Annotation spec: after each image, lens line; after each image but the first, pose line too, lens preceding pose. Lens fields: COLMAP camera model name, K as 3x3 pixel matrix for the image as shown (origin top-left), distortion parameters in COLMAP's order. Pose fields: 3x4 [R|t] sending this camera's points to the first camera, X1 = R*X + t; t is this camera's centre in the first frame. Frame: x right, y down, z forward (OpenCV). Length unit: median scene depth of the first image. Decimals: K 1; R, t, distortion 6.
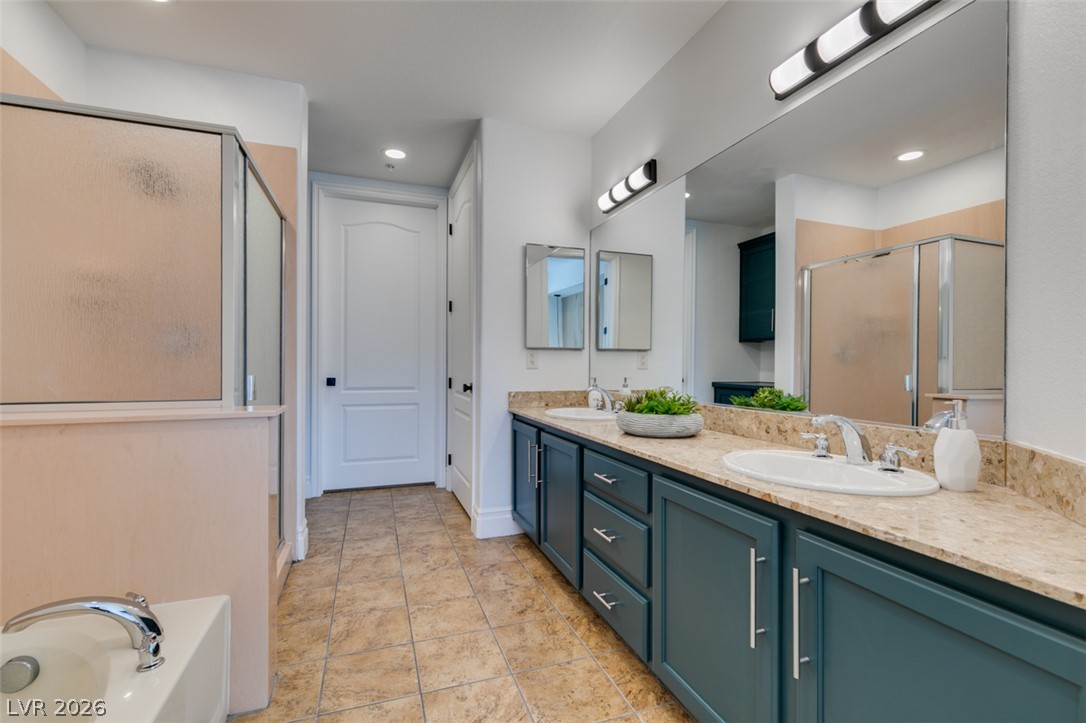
lens RADIAL K [[485.0, 0, 542.9], [0, 485.0, 364.4], [0, 0, 1]] dist [0.000461, 0.000255]
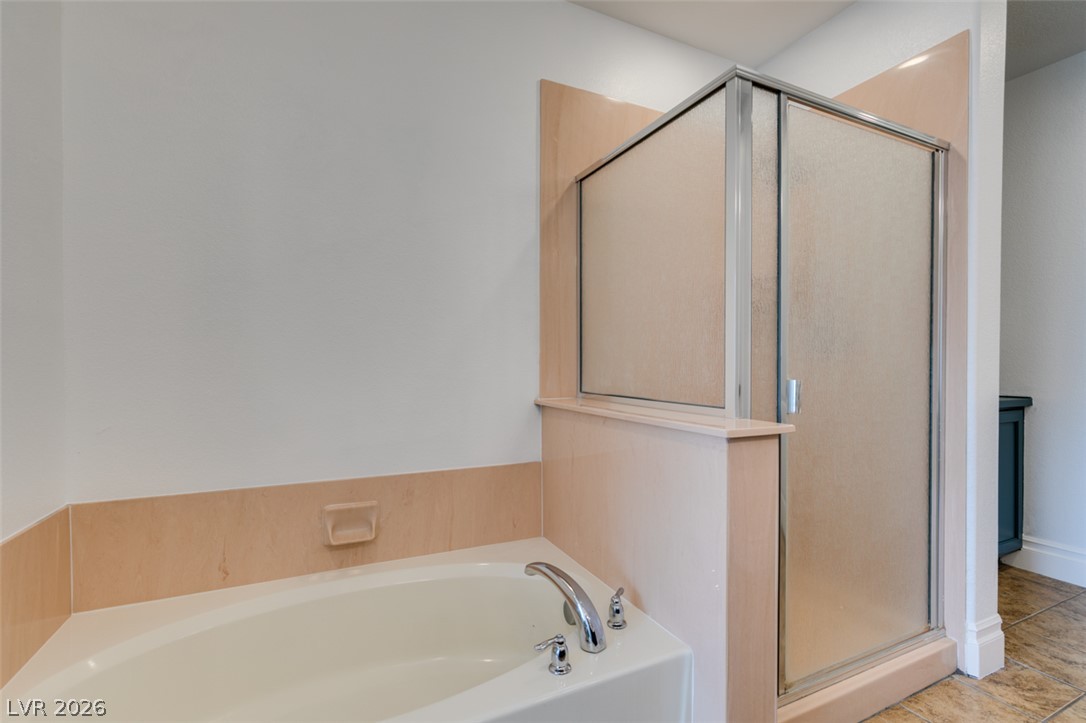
lens RADIAL K [[485.0, 0, 542.1], [0, 485.0, 360.3], [0, 0, 1]] dist [0.000461, 0.000255]
pose [[0.095131, -0.008493, -0.995429, 0.078817], [-0.002857, 0.999957, -0.008805, -0.000150], [0.995461, 0.003682, 0.095102, 0.374659]]
